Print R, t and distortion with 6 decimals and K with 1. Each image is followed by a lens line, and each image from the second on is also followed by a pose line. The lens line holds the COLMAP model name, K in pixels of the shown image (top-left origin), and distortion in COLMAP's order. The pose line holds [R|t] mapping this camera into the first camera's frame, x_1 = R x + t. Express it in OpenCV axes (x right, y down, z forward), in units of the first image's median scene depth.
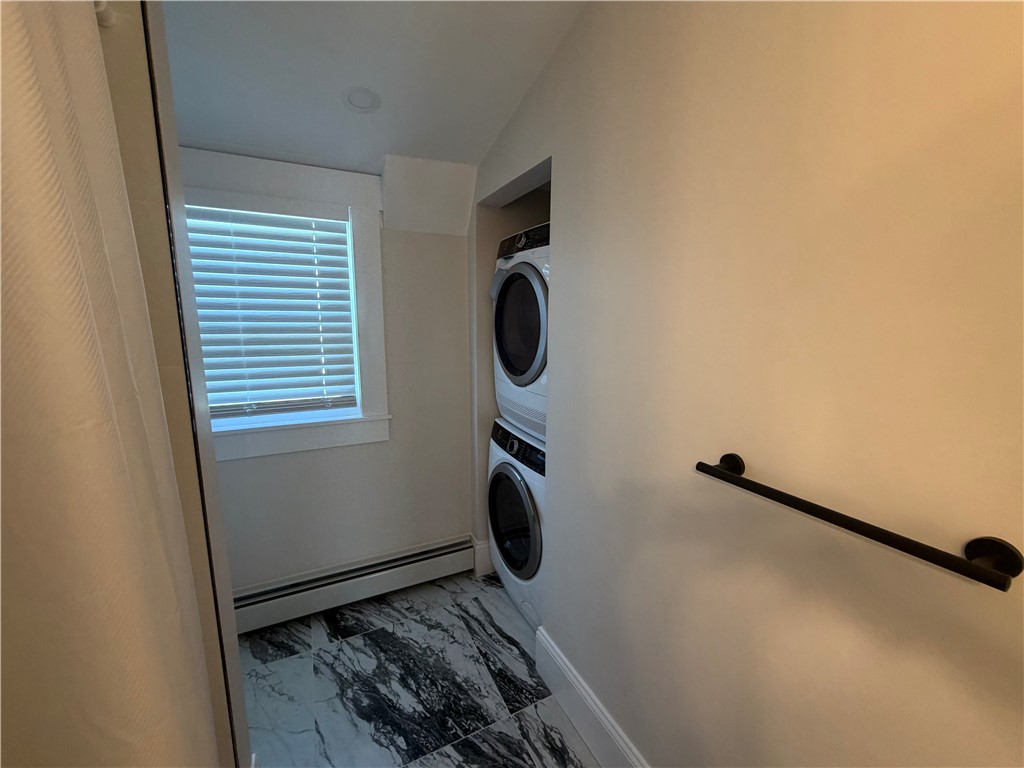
lens RADIAL K [[409.7, 0, 507.6], [0, 409.7, 380.5], [0, 0, 1]] dist [0.001628, -0.000324]
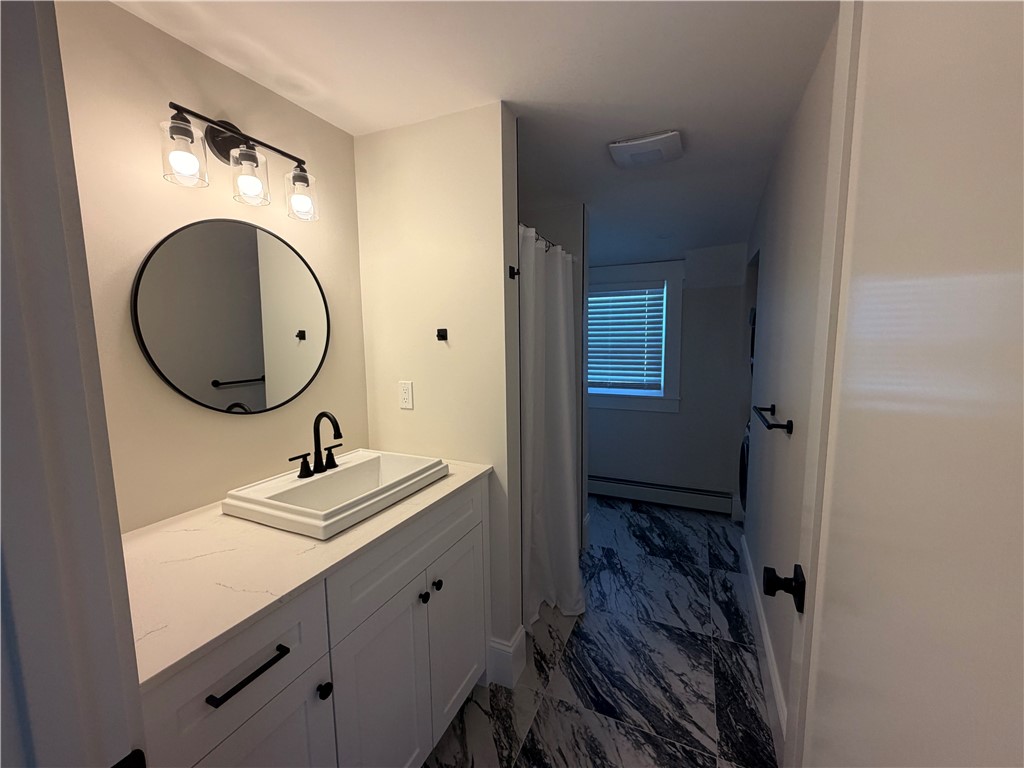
lens RADIAL K [[409.7, 0, 512.3], [0, 409.7, 382.3], [0, 0, 1]] dist [0.001628, -0.000324]
pose [[0.635333, 0.074062, -0.768678, 0.629964], [-0.109564, 0.993966, 0.005211, 0.099895], [0.764426, 0.080909, 0.639614, -0.675692]]
